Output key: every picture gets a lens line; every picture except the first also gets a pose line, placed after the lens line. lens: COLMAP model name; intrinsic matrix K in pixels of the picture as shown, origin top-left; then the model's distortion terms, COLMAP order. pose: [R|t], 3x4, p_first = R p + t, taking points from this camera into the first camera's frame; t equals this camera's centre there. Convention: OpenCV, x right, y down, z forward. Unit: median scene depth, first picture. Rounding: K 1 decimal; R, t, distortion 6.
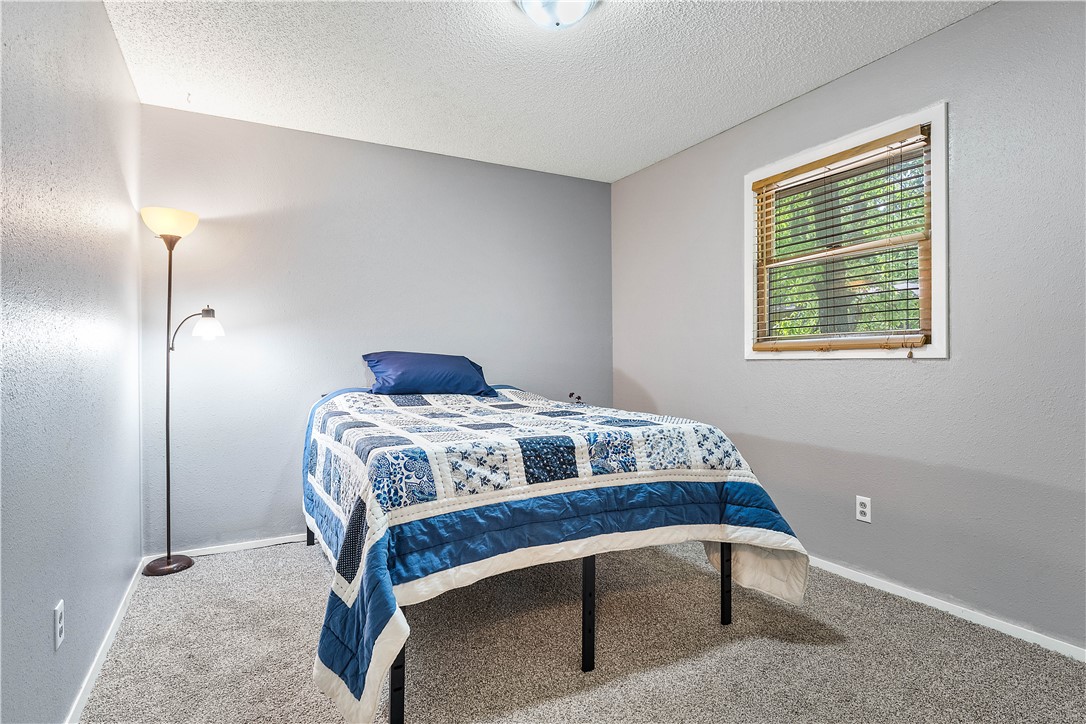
lens RADIAL K [[571.6, 0, 541.3], [0, 571.6, 361.1], [0, 0, 1]] dist [-0.000633, -0.000025]
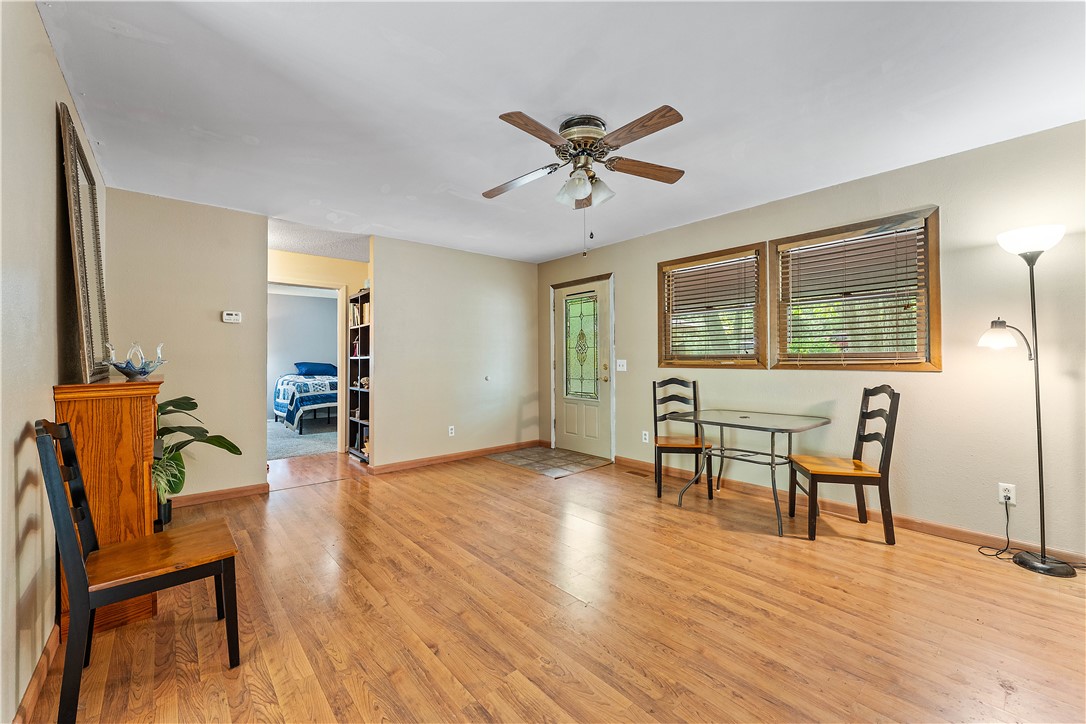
lens RADIAL K [[435.0, 0, 529.5], [0, 435.0, 360.5], [0, 0, 1]] dist [-0.001531, -0.000215]
pose [[0.981017, -0.000298, 0.193922, 0.993904], [0.001619, 0.999977, -0.006654, -0.016824], [-0.193915, 0.006841, 0.980994, -3.211352]]
